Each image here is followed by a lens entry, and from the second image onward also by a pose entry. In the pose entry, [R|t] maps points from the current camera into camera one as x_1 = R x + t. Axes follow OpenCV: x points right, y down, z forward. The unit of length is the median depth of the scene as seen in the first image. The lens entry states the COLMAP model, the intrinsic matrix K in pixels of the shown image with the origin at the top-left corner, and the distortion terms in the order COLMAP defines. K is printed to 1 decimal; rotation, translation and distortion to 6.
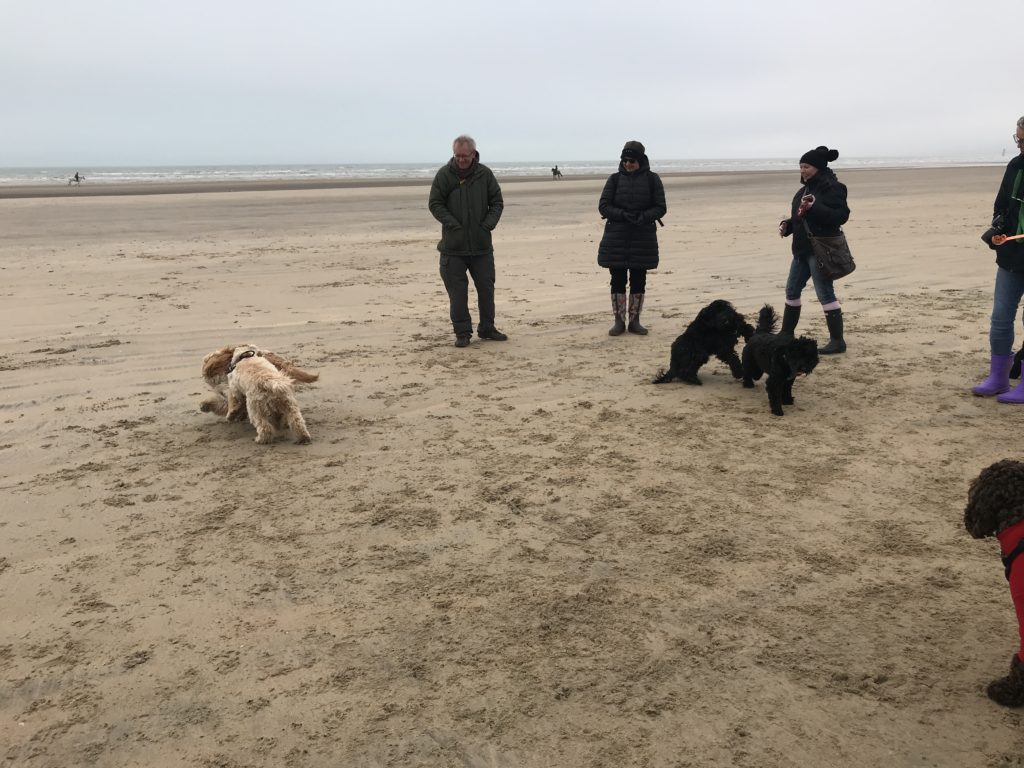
lens RADIAL K [[823.3, 0, 508.2], [0, 823.3, 379.4], [0, 0, 1]] dist [0.032595, -0.025485]
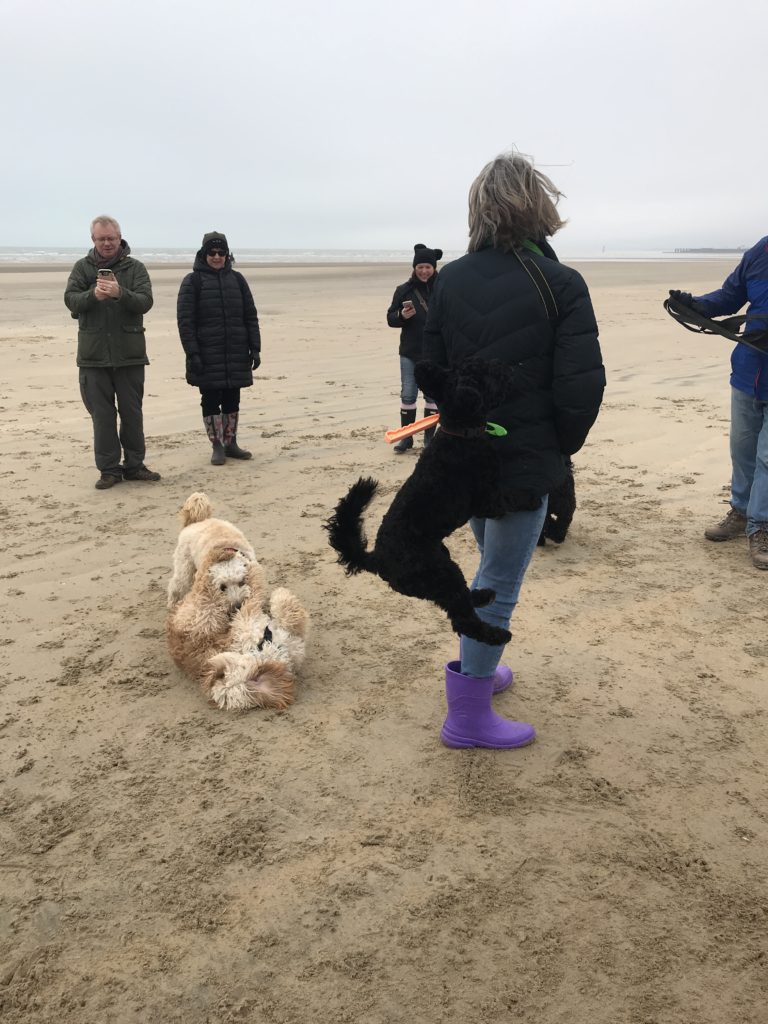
lens RADIAL K [[823.3, 0, 400.0], [0, 823.3, 520.8], [0, 0, 1]] dist [0.032595, -0.025485]
pose [[0.957725, -0.073623, 0.278104, 0.132134], [0.057184, 0.996128, 0.066779, -0.060903], [-0.281943, -0.048053, 0.958227, 0.205092]]
